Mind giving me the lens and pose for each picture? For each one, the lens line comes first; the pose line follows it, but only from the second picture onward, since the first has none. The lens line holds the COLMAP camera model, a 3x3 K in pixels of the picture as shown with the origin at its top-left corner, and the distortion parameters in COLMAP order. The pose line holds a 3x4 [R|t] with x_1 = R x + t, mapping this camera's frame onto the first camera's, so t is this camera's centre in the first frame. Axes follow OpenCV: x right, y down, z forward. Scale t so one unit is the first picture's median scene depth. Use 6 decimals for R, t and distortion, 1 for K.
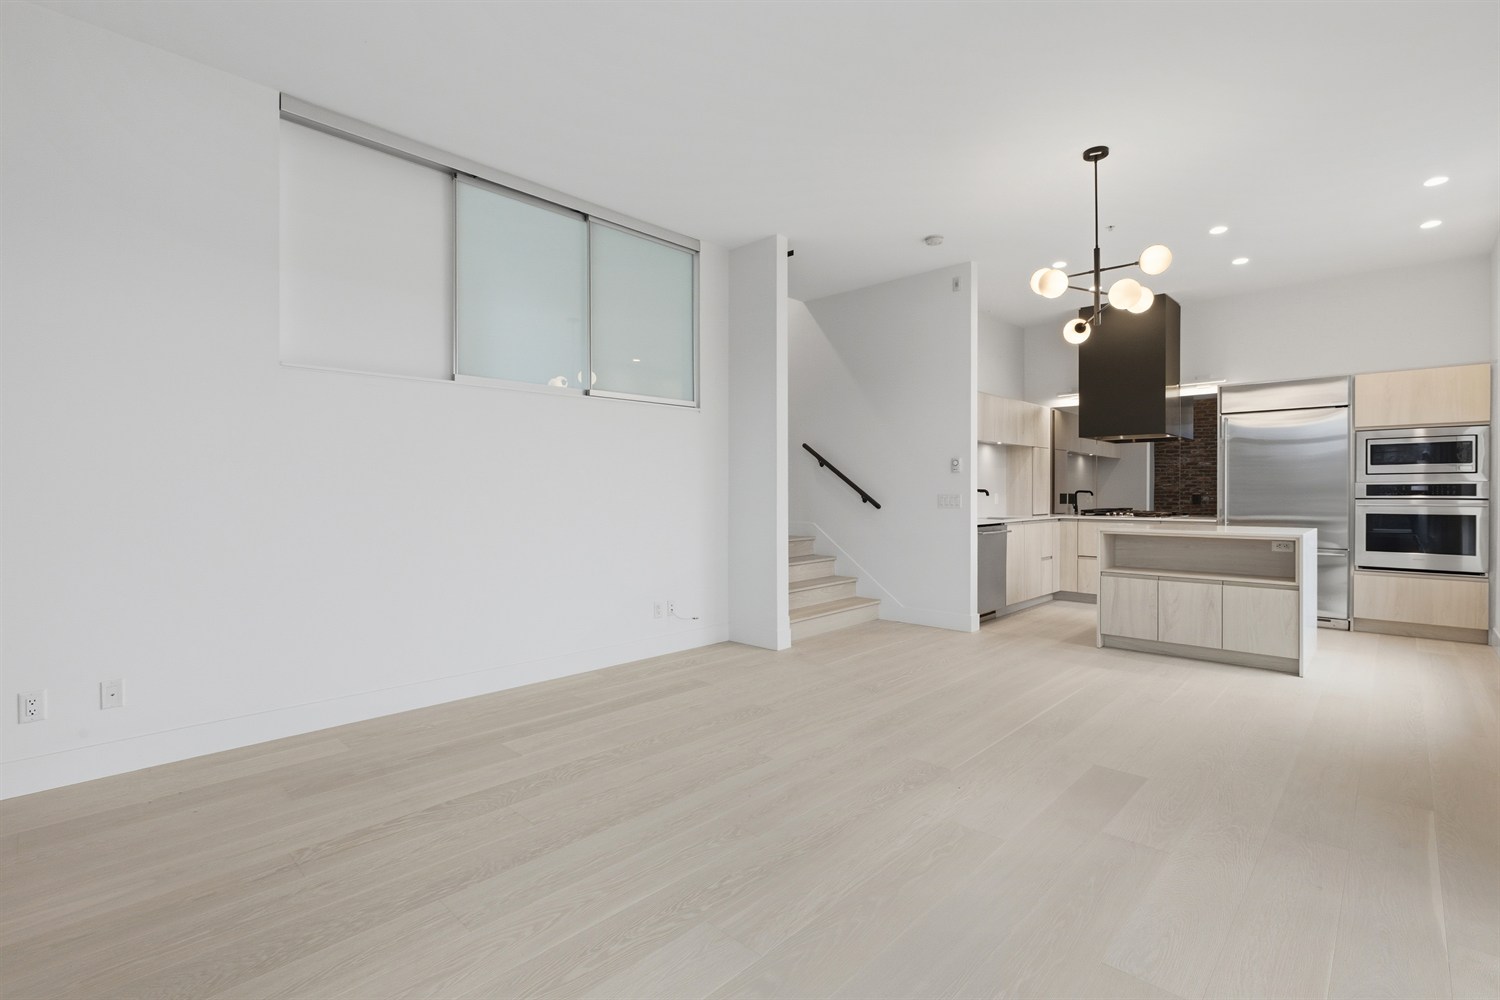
lens RADIAL K [[683.8, 0, 761.8], [0, 683.8, 497.4], [0, 0, 1]] dist [-0.012421, 0.011823]
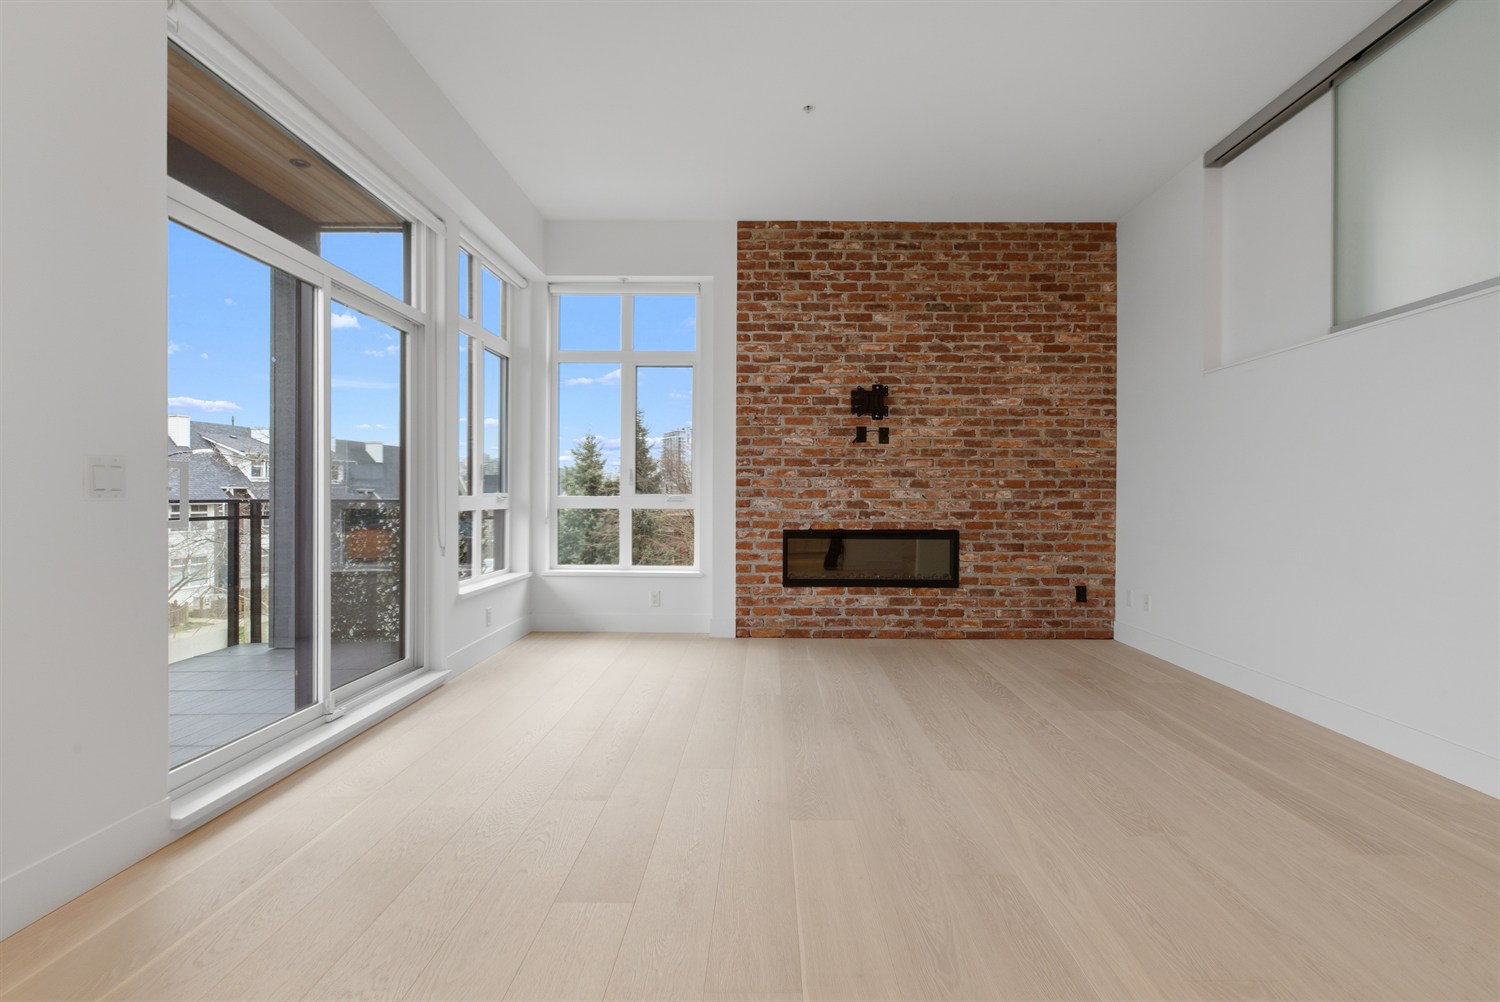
lens RADIAL K [[683.8, 0, 755.2], [0, 683.8, 485.3], [0, 0, 1]] dist [-0.012421, 0.011823]
pose [[-0.741554, -0.012574, -0.670775, 0.426079], [-0.008443, 0.999920, -0.009411, 0.013161], [0.670840, -0.001316, -0.741601, 0.789031]]
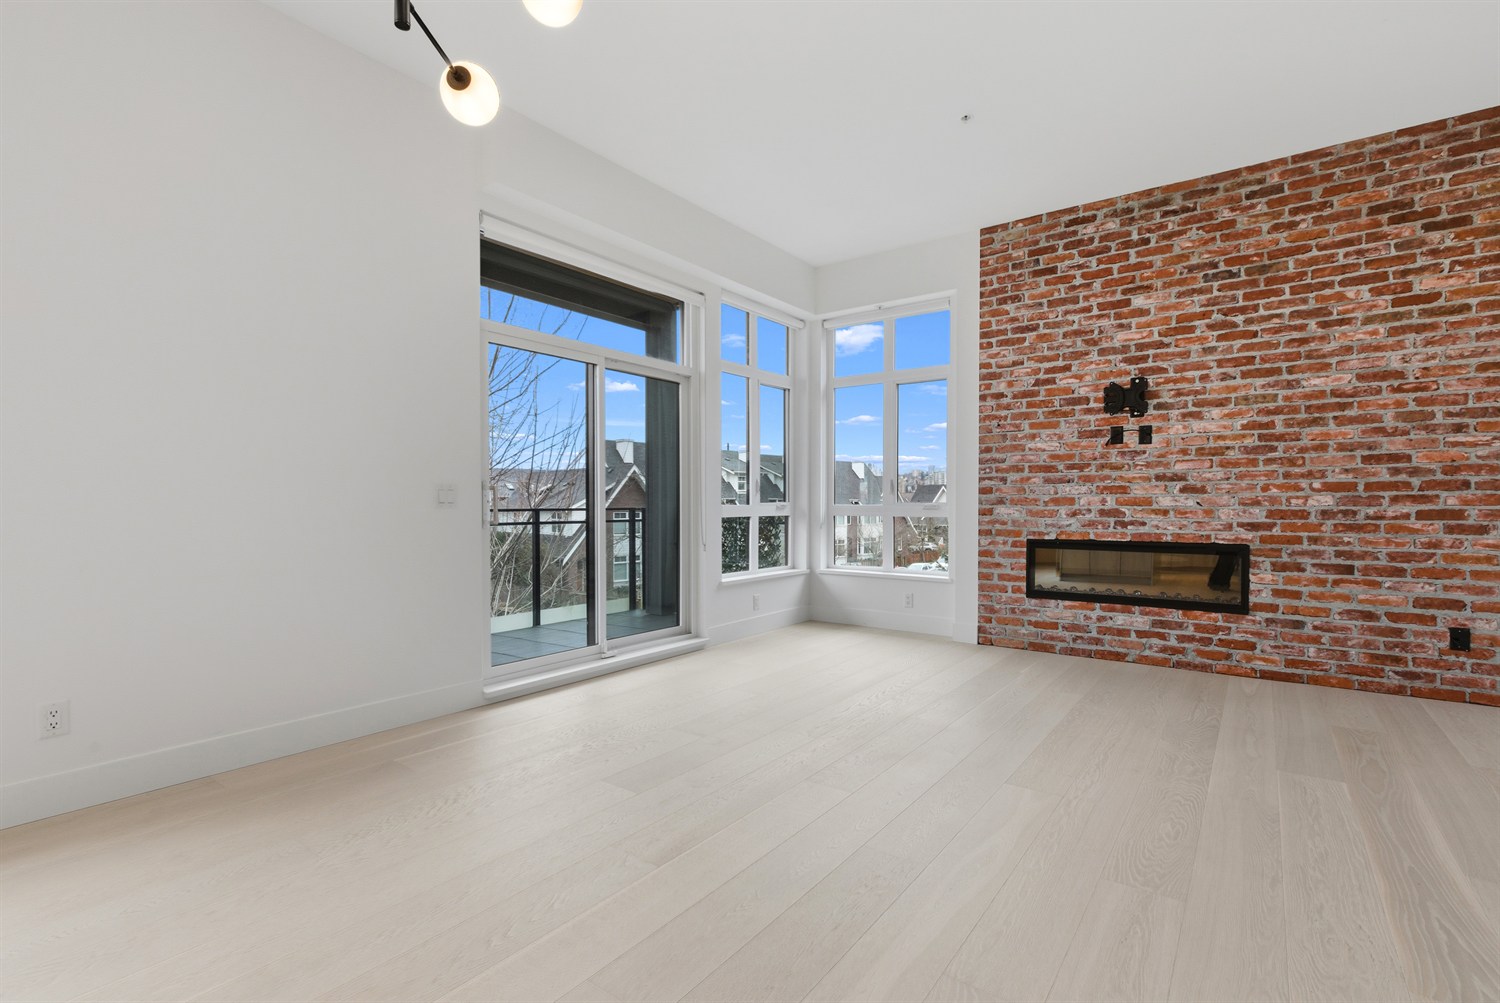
lens RADIAL K [[683.8, 0, 760.6], [0, 683.8, 500.6], [0, 0, 1]] dist [-0.012421, 0.011823]
pose [[-0.993586, 0.002129, -0.113062, 0.229153], [0.001751, 0.999993, 0.003441, 0.010764], [0.113068, 0.003221, -0.993582, 0.971899]]
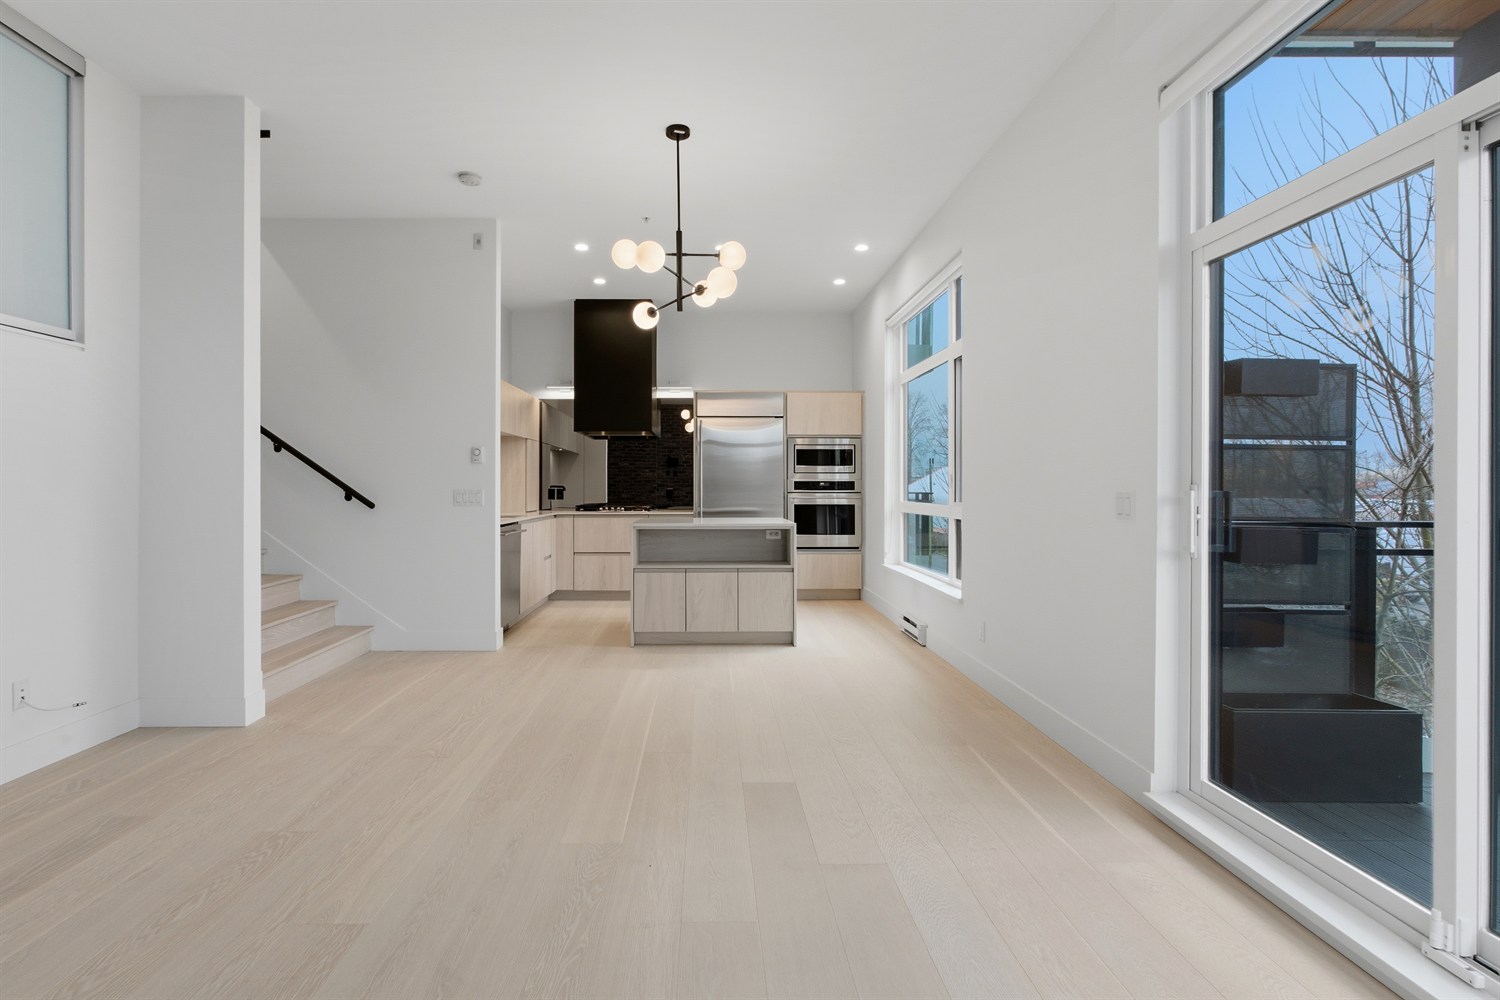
lens RADIAL K [[683.8, 0, 706.3], [0, 683.8, 481.5], [0, 0, 1]] dist [-0.012421, 0.011823]
pose [[0.734814, 0.005598, 0.678245, -0.084232], [0.004268, 0.999908, -0.012877, -0.002561], [-0.678255, 0.012357, 0.734723, 0.189690]]
